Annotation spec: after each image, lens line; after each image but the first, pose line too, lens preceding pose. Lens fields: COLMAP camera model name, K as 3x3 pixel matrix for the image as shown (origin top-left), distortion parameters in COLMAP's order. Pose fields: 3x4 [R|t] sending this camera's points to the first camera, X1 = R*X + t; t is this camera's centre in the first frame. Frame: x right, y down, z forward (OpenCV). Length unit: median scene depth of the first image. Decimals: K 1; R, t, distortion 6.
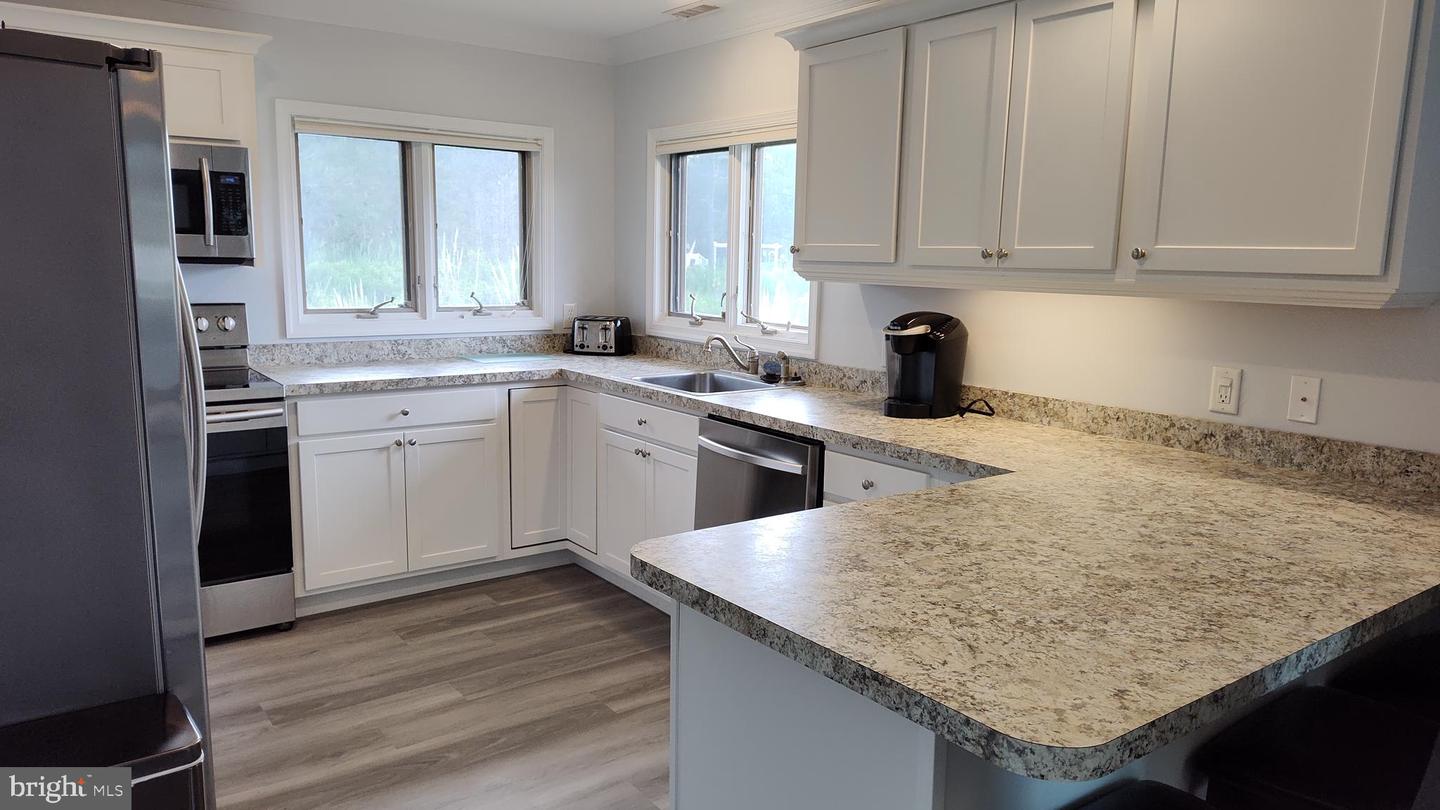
lens RADIAL K [[982.2, 0, 725.7], [0, 982.2, 411.4], [0, 0, 1]] dist [0.025674, -0.016626]
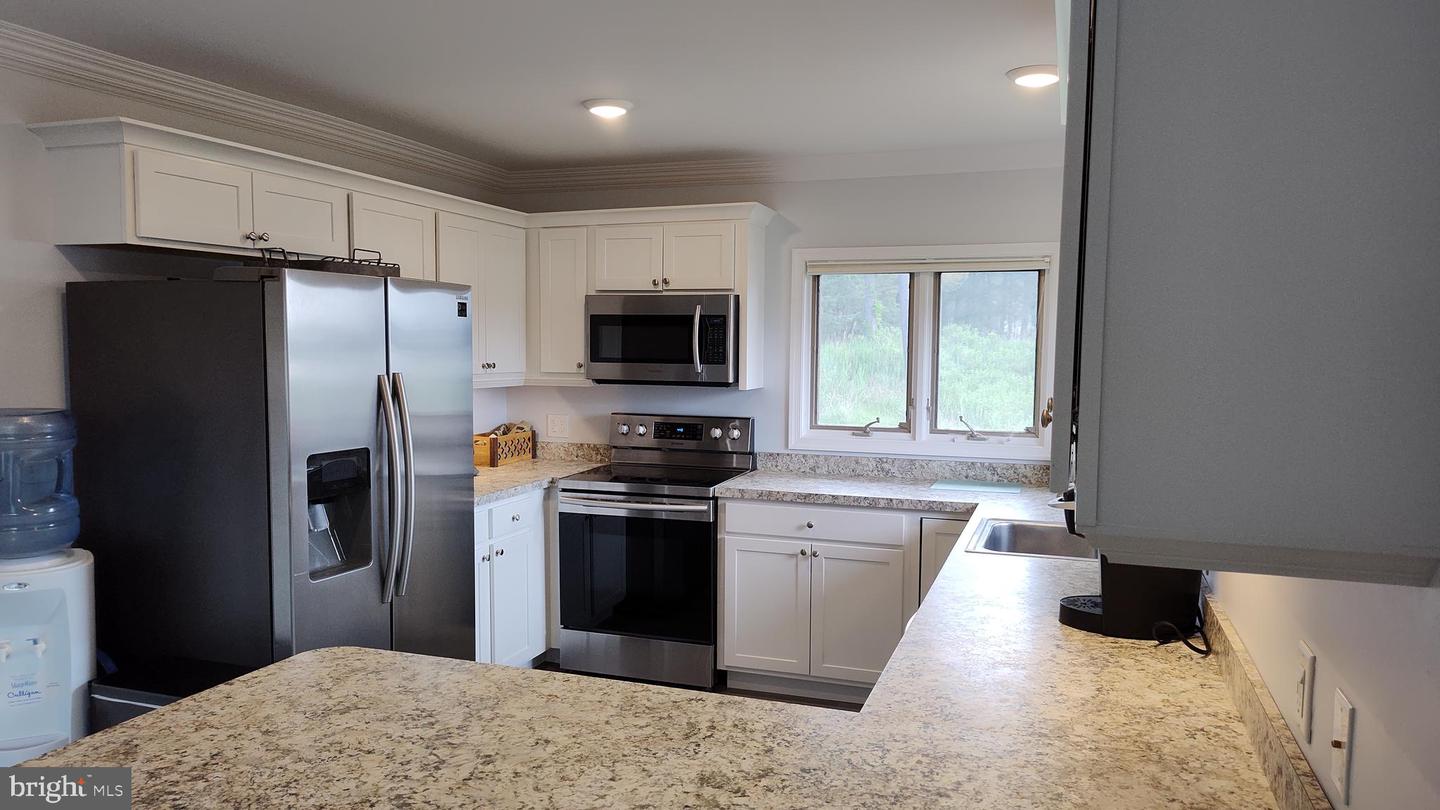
lens RADIAL K [[982.2, 0, 728.1], [0, 982.2, 402.4], [0, 0, 1]] dist [0.025674, -0.016626]
pose [[0.558268, 0.035629, -0.828895, 0.496379], [-0.129446, 0.990583, -0.044604, -0.070348], [0.819500, 0.132198, 0.557622, 0.299402]]
